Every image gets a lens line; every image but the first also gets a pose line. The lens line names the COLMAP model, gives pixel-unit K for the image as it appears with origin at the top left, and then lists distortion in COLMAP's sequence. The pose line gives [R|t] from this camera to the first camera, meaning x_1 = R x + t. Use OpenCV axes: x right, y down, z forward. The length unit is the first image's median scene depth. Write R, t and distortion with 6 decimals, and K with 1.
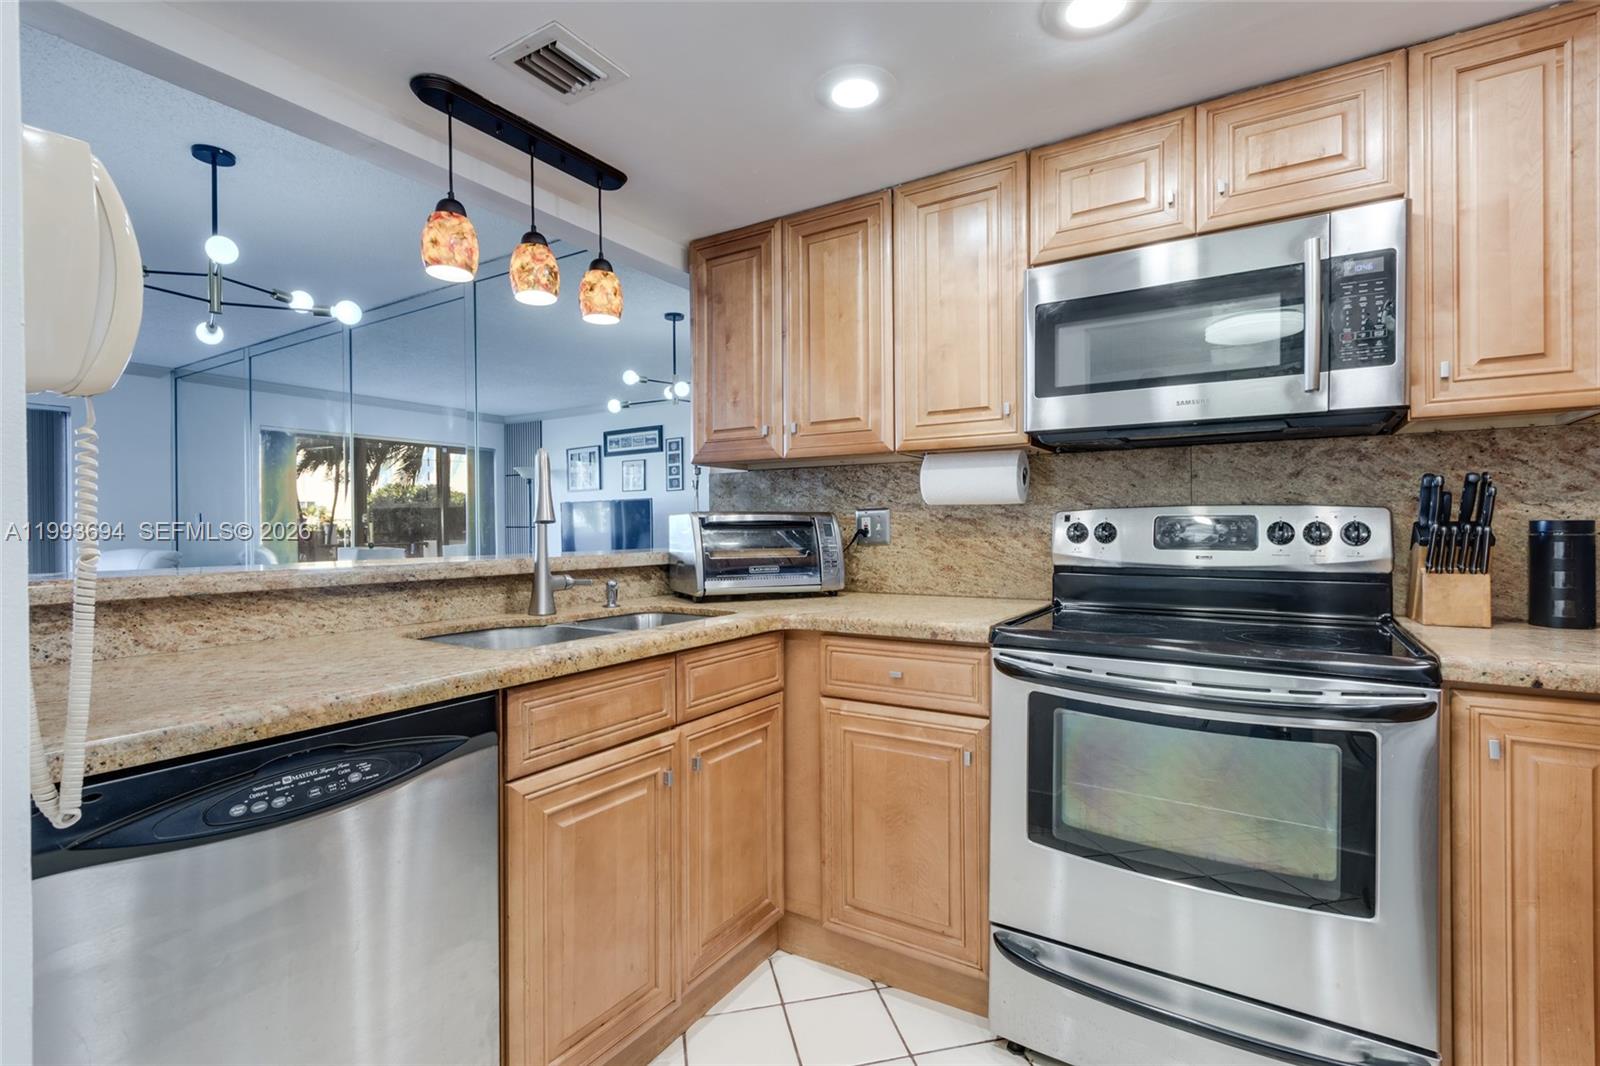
lens RADIAL K [[765.8, 0, 795.6], [0, 765.8, 526.2], [0, 0, 1]] dist [0.003099, 0.000190]
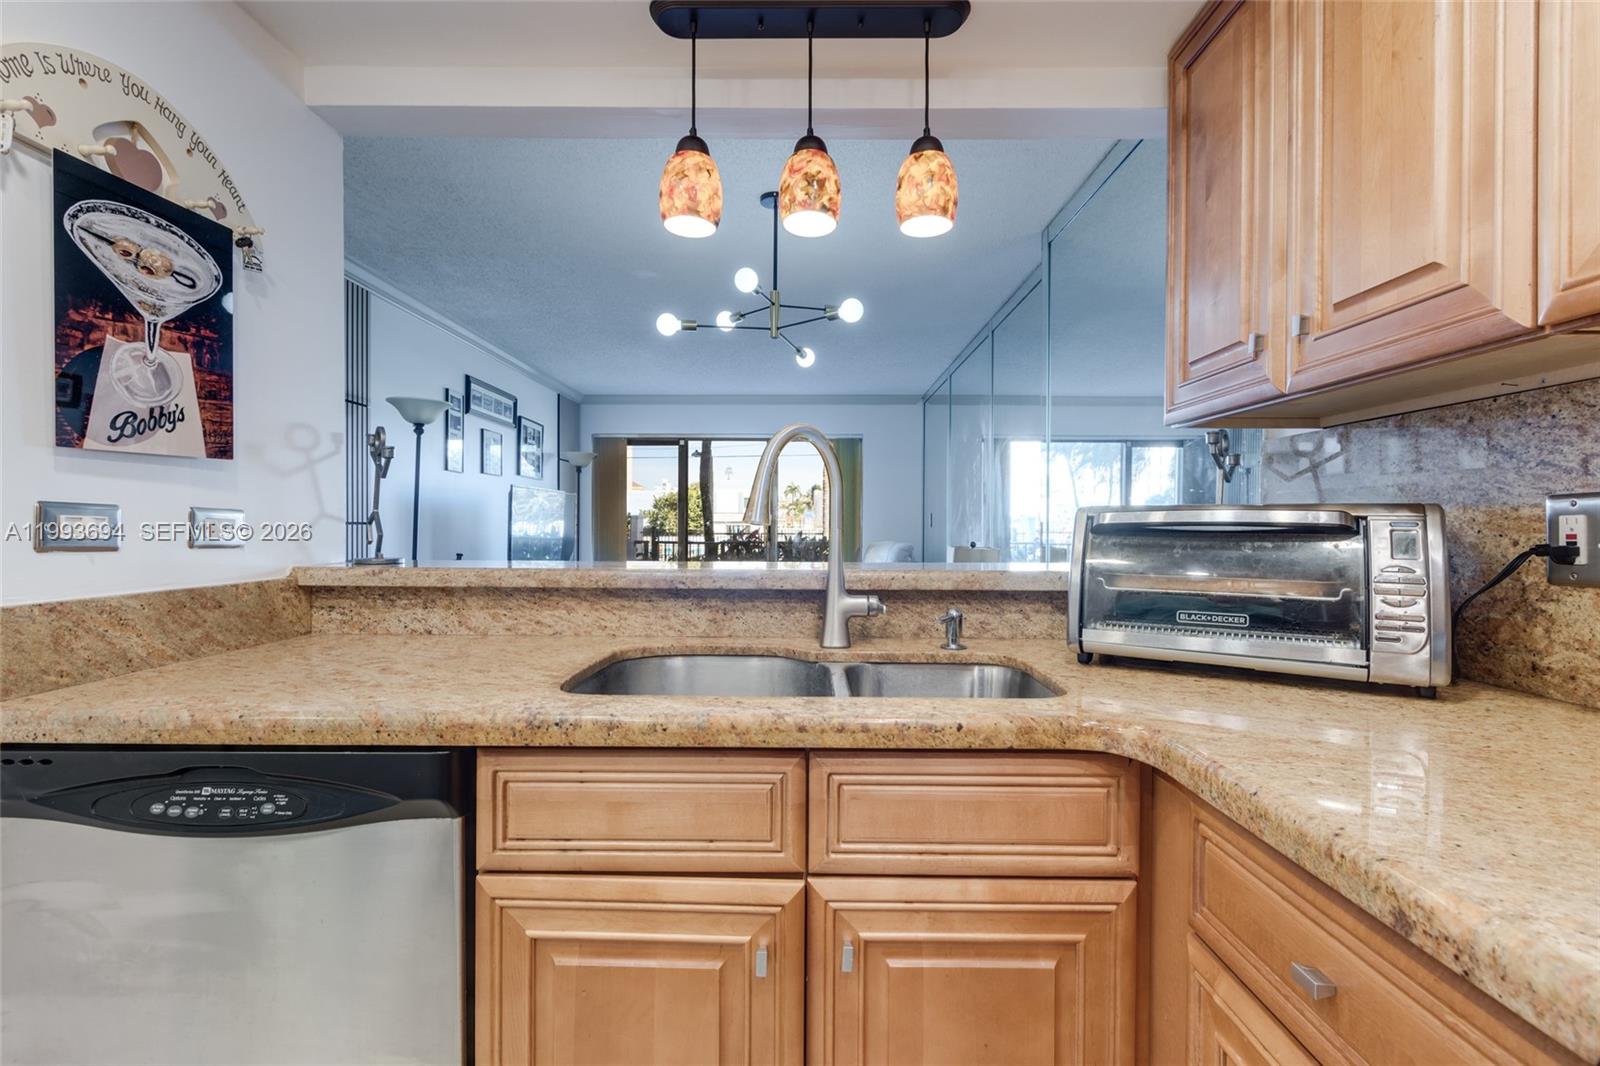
lens RADIAL K [[742.0, 0, 804.7], [0, 742.0, 526.7], [0, 0, 1]] dist [0.003448, -0.000225]
pose [[0.528135, 0.010607, -0.849094, 0.315004], [-0.007712, 0.999941, 0.007695, -0.008195], [0.849125, 0.002484, 0.528186, 0.691266]]
